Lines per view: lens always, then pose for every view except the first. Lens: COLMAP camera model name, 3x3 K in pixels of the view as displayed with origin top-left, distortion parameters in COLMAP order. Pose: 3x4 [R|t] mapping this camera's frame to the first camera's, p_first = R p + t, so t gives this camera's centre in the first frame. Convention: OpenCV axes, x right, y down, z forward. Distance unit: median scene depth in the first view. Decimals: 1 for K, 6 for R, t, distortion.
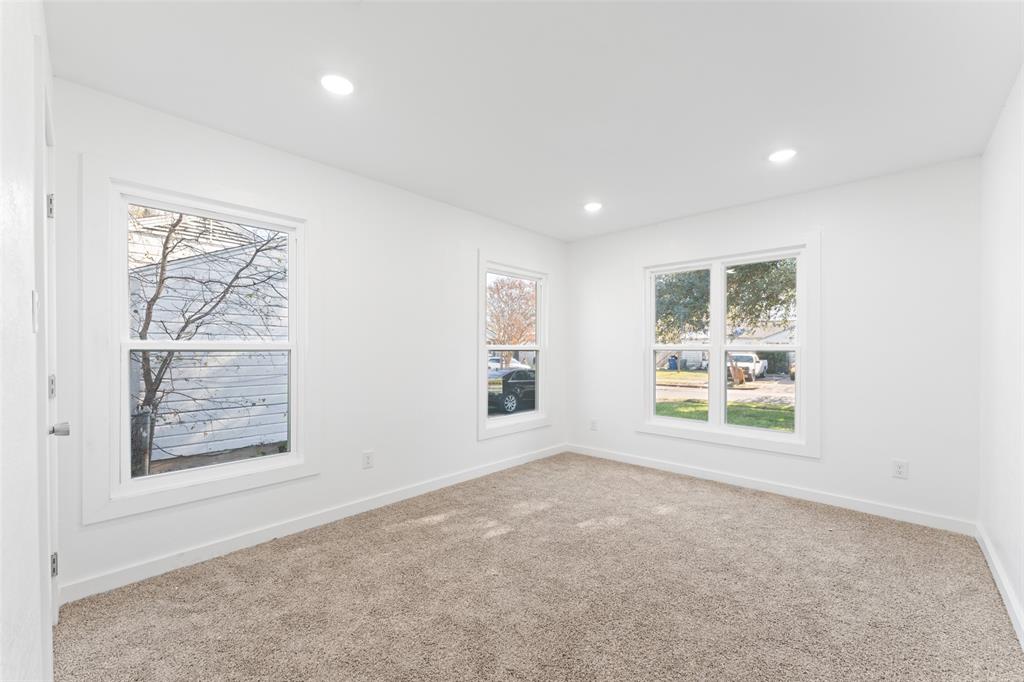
lens RADIAL K [[406.1, 0, 512.4], [0, 406.1, 350.9], [0, 0, 1]] dist [0.000971, 0.000131]
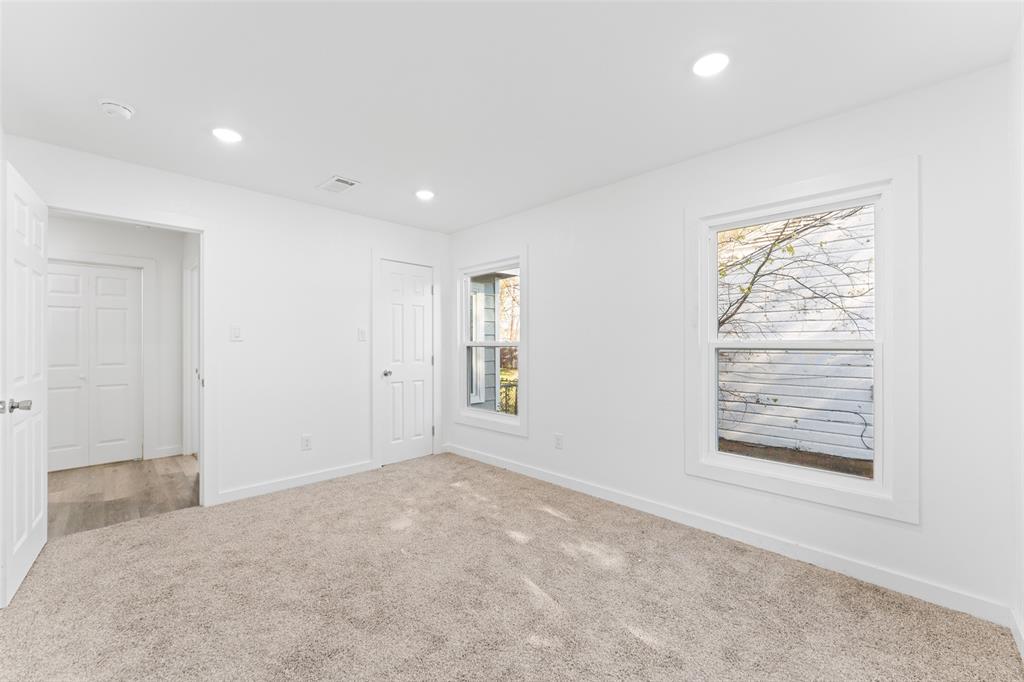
lens RADIAL K [[421.6, 0, 512.0], [0, 421.6, 341.0], [0, 0, 1]] dist [0.026687, 0.000150]
pose [[-0.040958, -0.012173, -0.999087, 0.423755], [-0.006693, 0.999907, -0.011909, -0.001292], [0.999138, 0.006199, -0.041036, 0.449961]]
